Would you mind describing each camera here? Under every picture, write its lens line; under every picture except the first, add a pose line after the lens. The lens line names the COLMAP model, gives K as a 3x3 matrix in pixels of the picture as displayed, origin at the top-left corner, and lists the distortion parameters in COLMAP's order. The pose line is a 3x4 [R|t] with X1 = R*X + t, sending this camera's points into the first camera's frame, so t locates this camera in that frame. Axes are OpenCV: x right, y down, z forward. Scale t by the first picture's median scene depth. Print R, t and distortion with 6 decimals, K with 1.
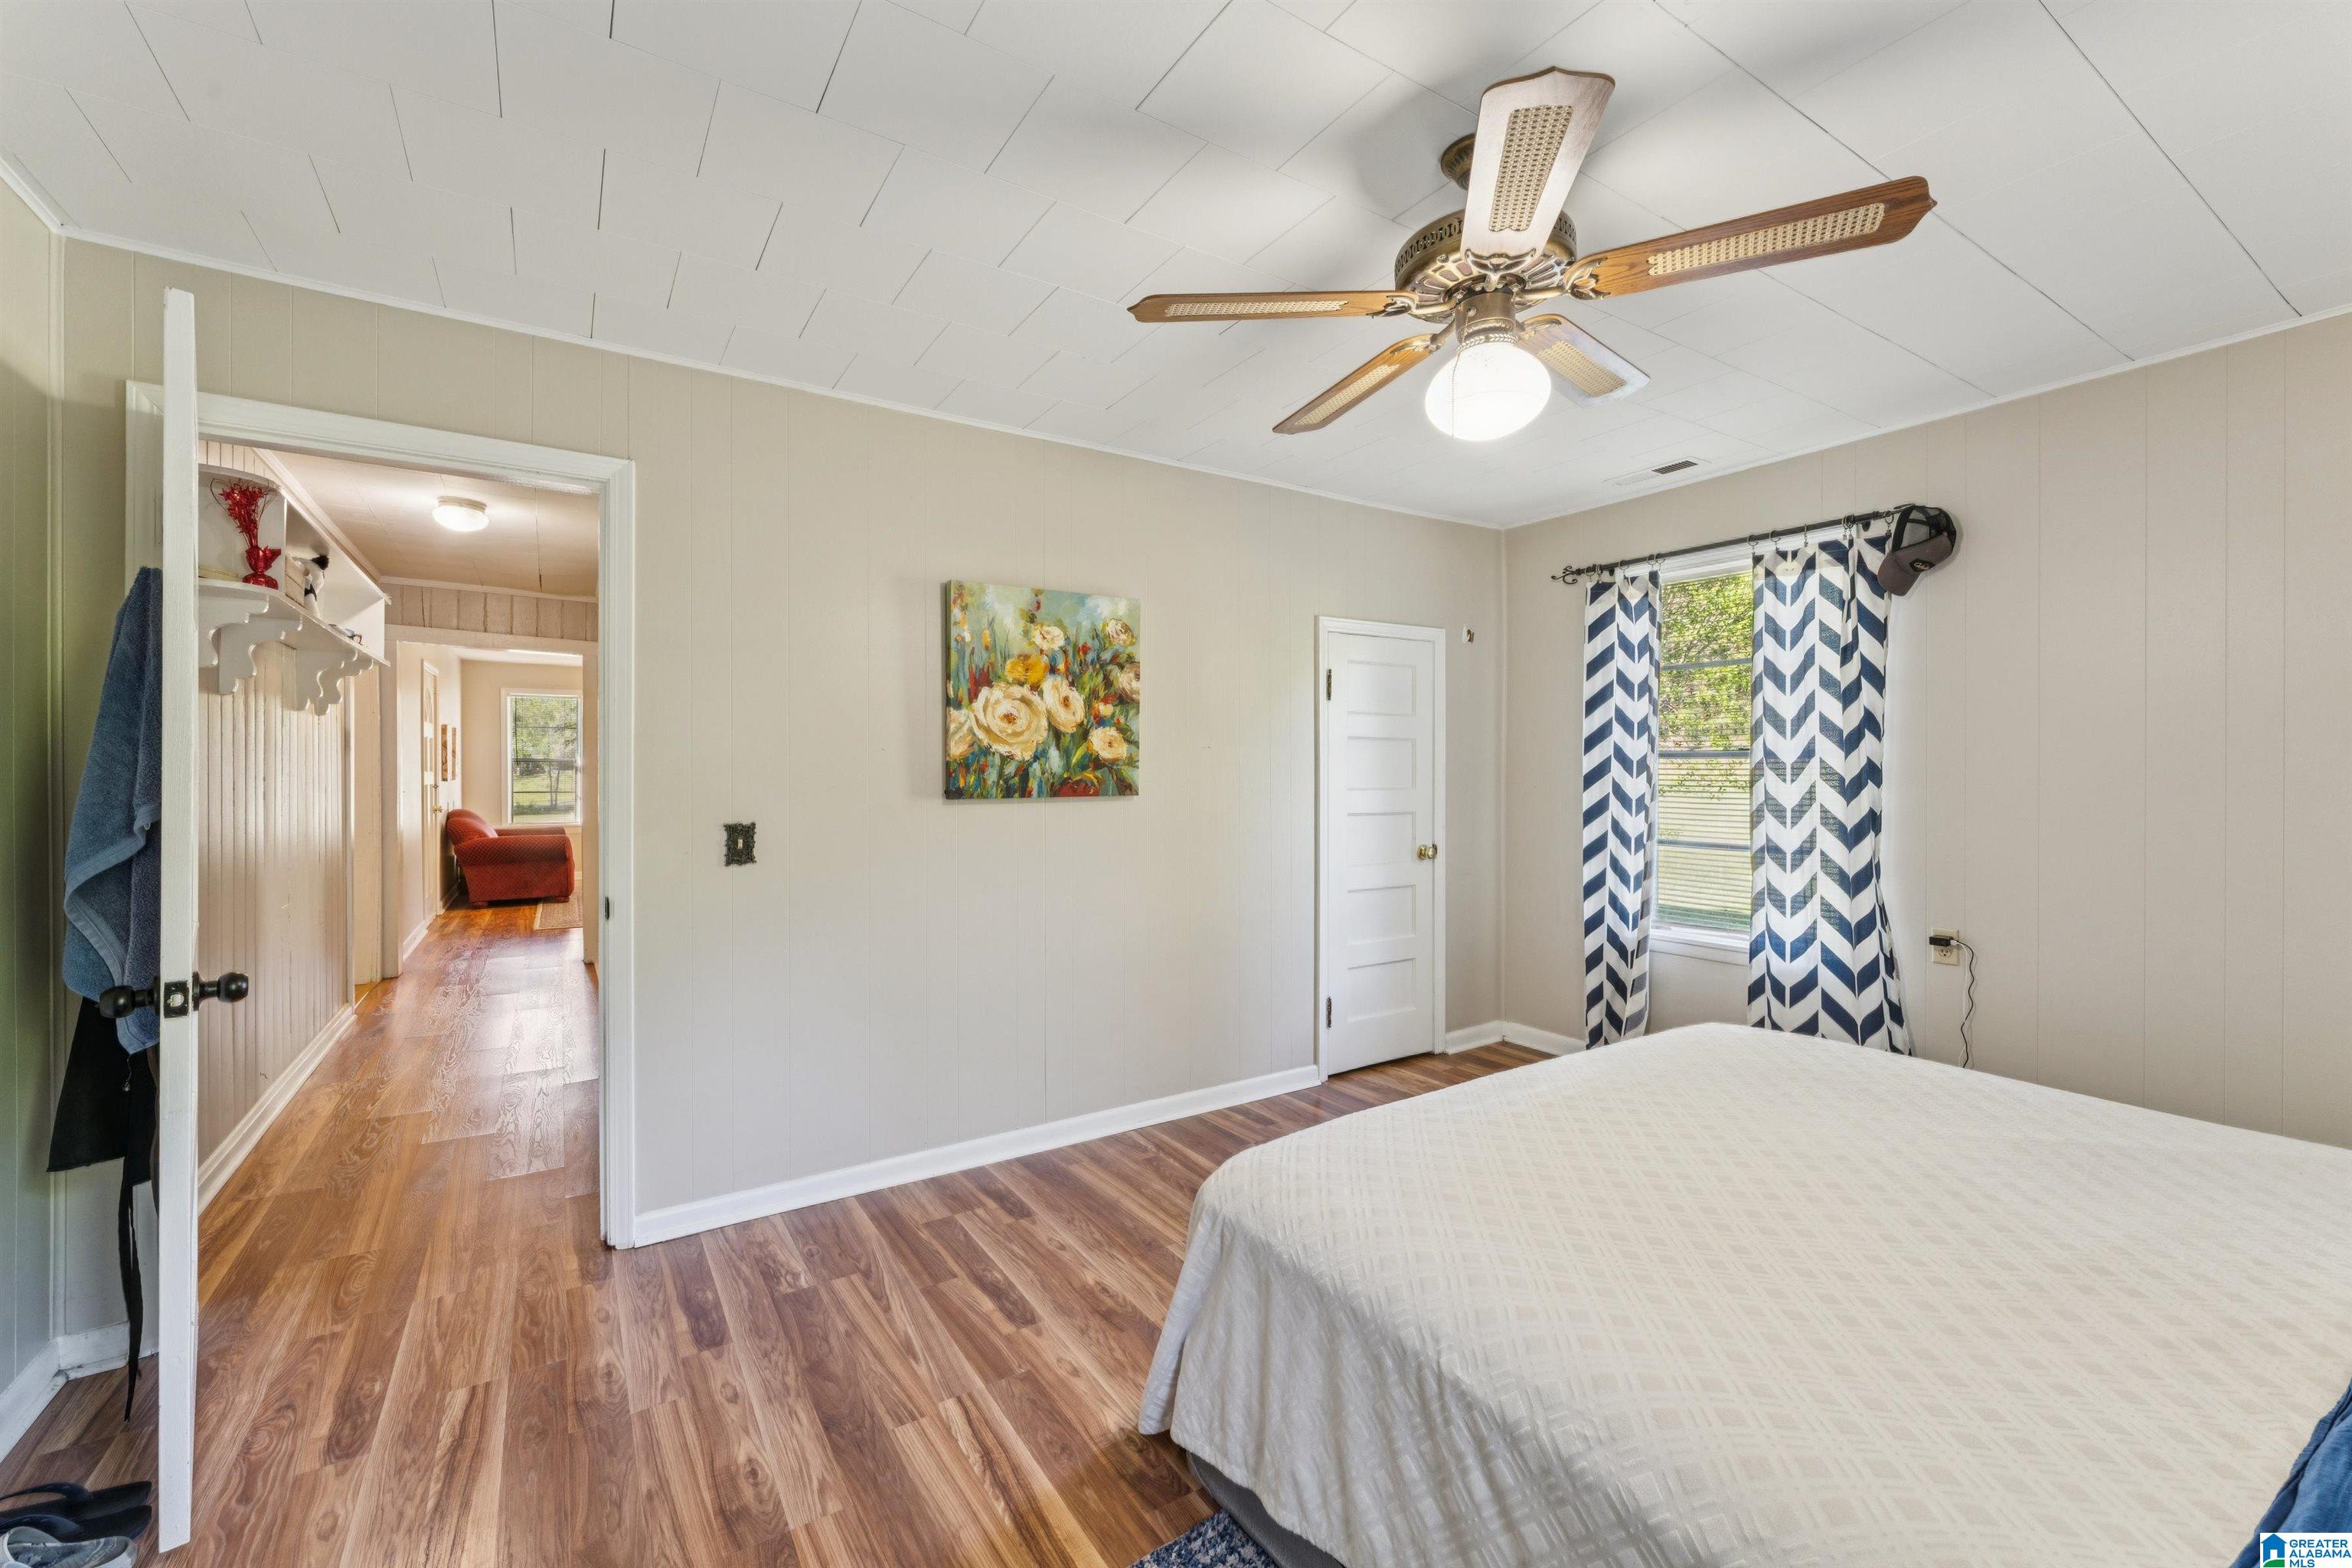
lens RADIAL K [[946.2, 0, 1173.5], [0, 946.2, 780.0], [0, 0, 1]] dist [-0.005871, 0.000640]
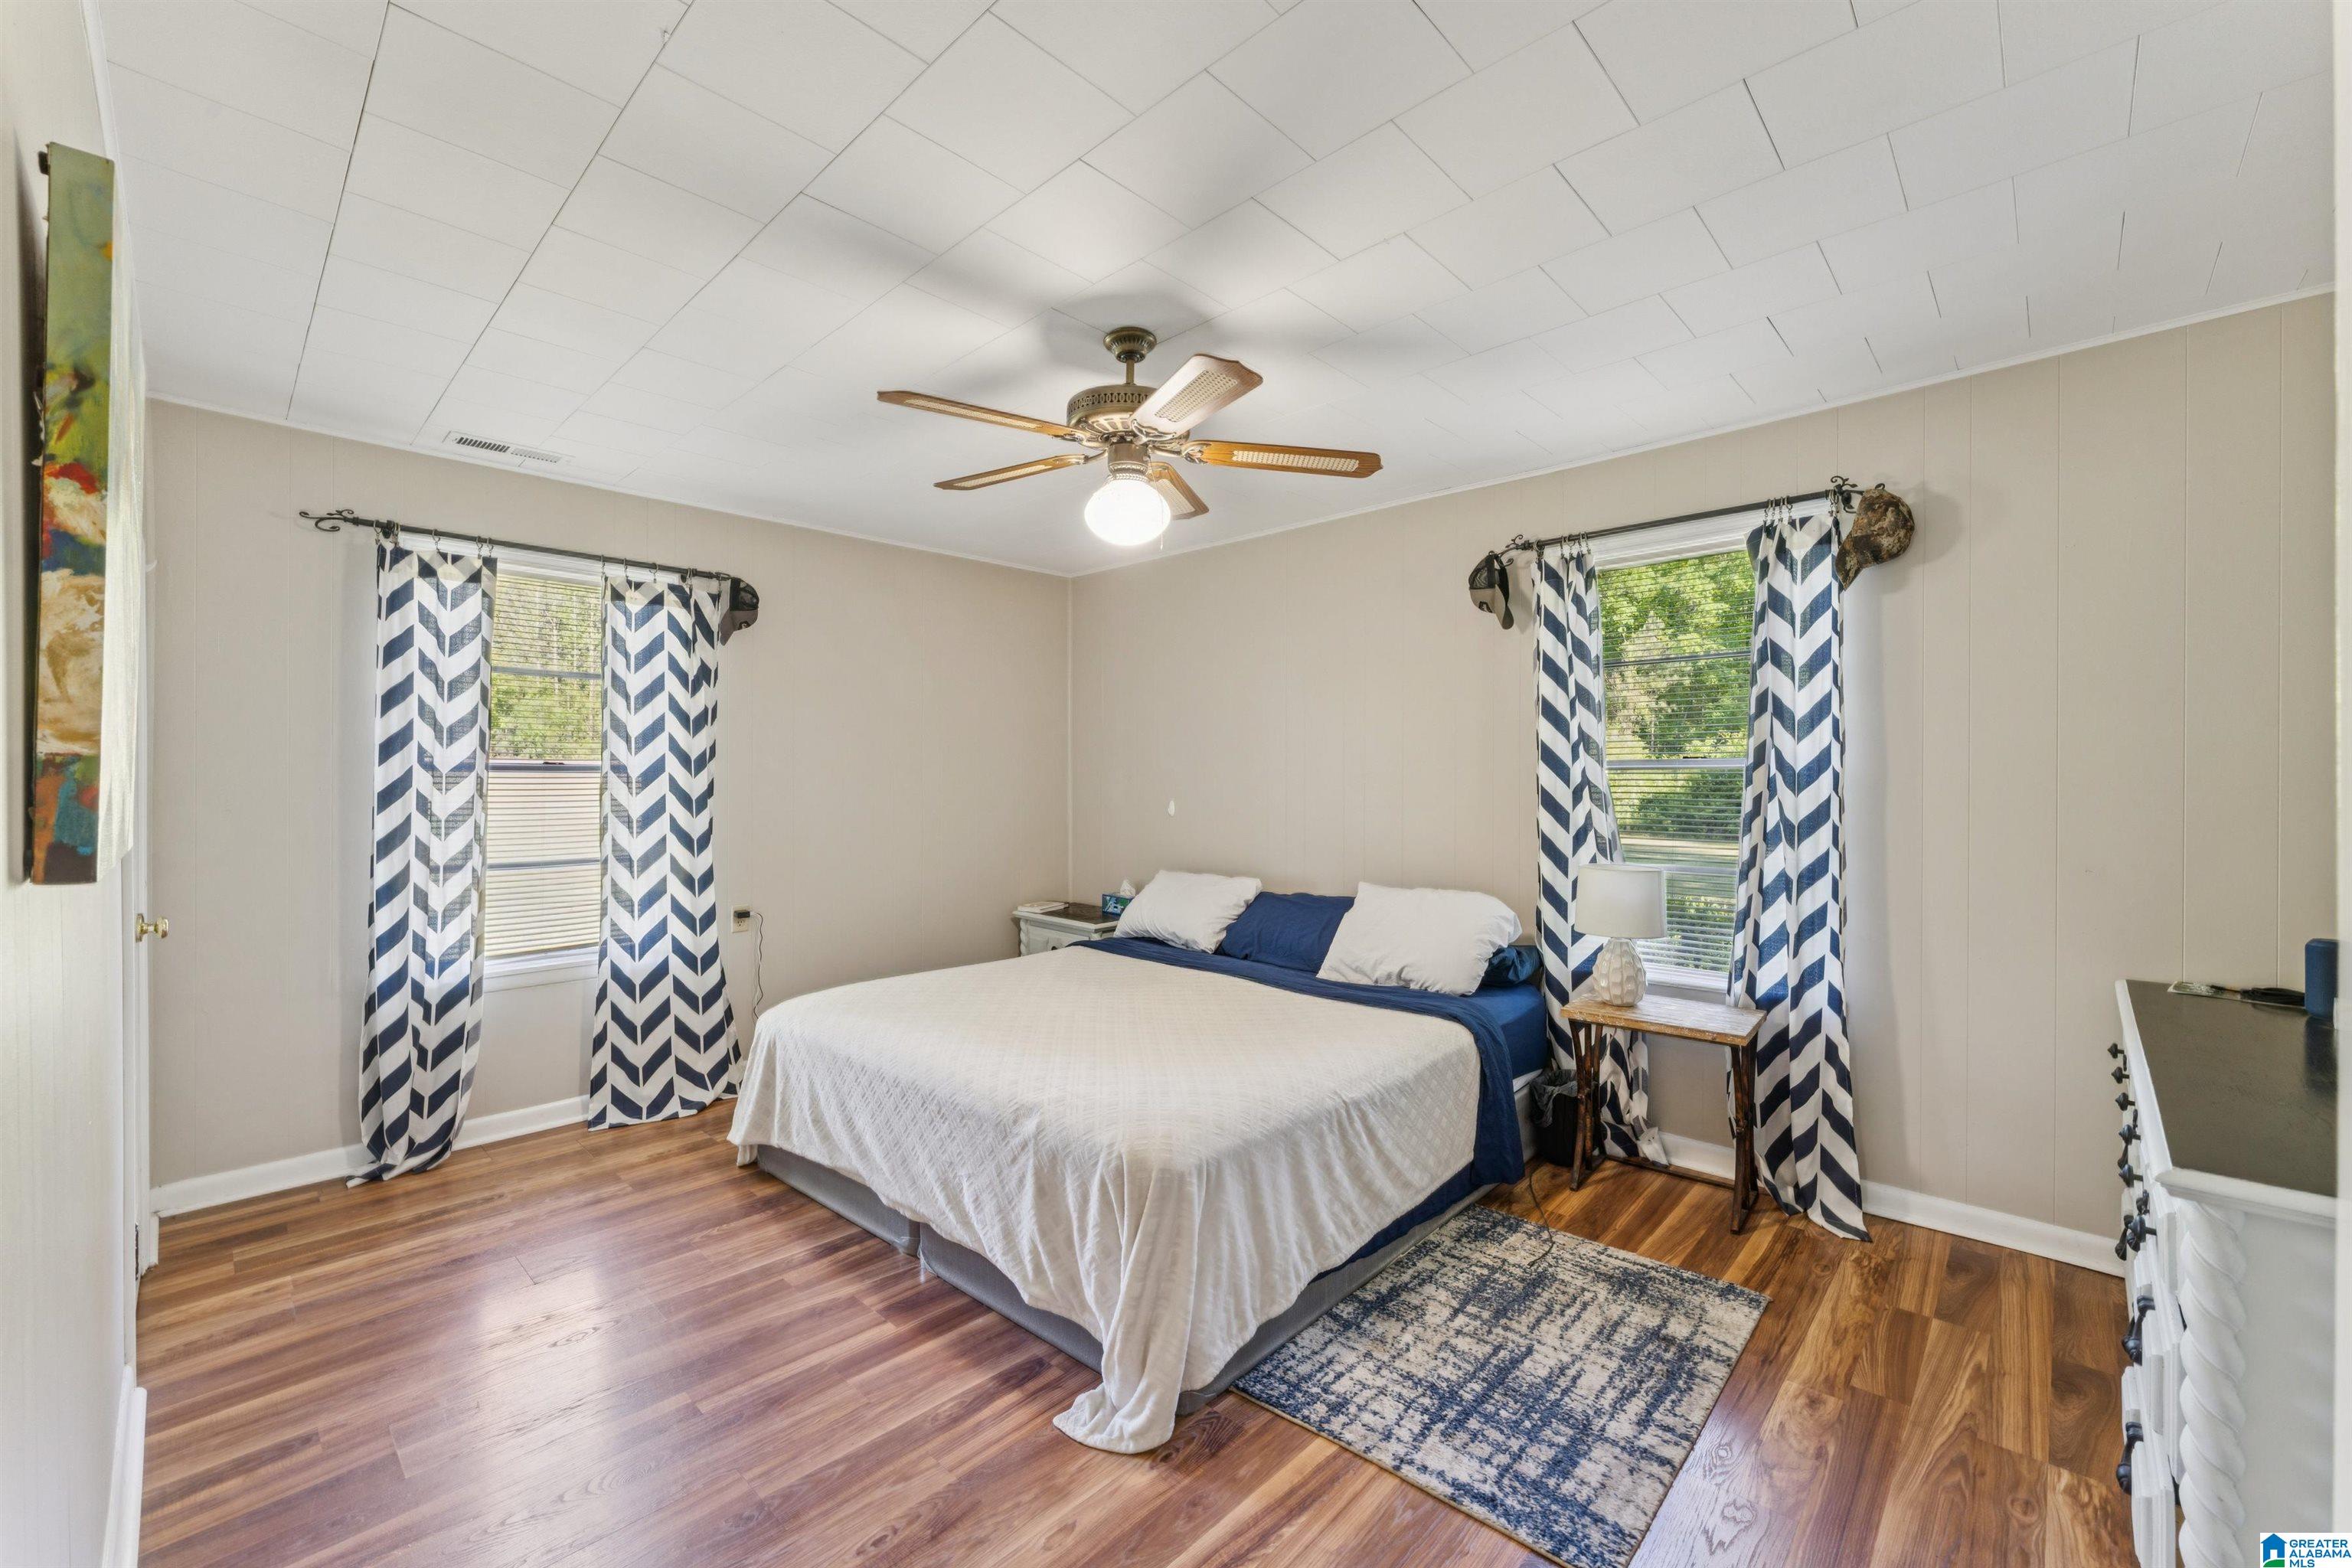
lens RADIAL K [[946.2, 0, 1173.5], [0, 946.2, 780.0], [0, 0, 1]] dist [-0.005871, 0.000640]
pose [[-0.233681, 0.001978, 0.972311, -0.567347], [0.009651, 0.999953, 0.000285, -0.009412], [-0.972266, 0.009450, -0.233689, 0.679557]]
